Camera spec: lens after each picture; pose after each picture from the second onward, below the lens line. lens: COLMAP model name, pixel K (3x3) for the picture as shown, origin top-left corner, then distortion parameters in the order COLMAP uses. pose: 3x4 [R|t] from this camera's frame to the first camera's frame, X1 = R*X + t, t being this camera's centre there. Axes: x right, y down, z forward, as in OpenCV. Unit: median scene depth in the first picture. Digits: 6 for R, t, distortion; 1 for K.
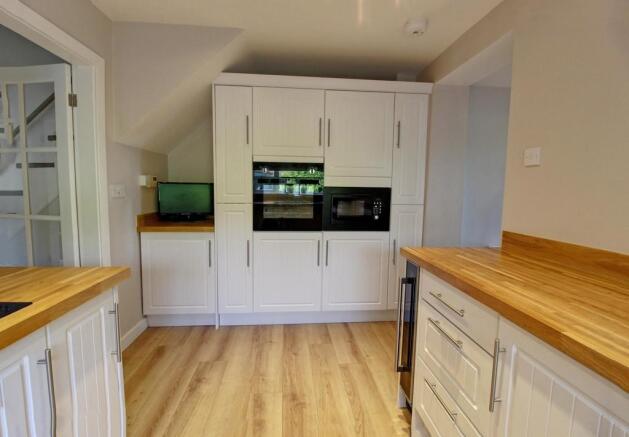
lens RADIAL K [[282.0, 0, 313.1], [0, 282.0, 215.7], [0, 0, 1]] dist [-0.004162, -0.002195]
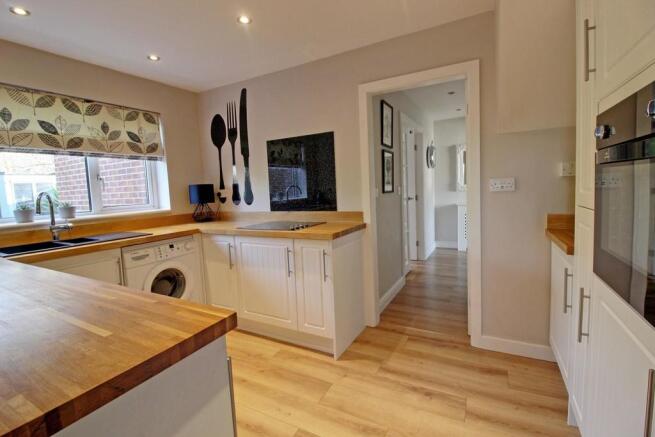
lens RADIAL K [[305.9, 0, 324.5], [0, 305.9, 216.7], [0, 0, 1]] dist [-0.002212, -0.001607]
pose [[-0.560419, 0.083945, -0.823944, 0.541763], [-0.042624, 0.990608, 0.129916, -0.098221], [0.827112, 0.107927, -0.551578, 1.185066]]
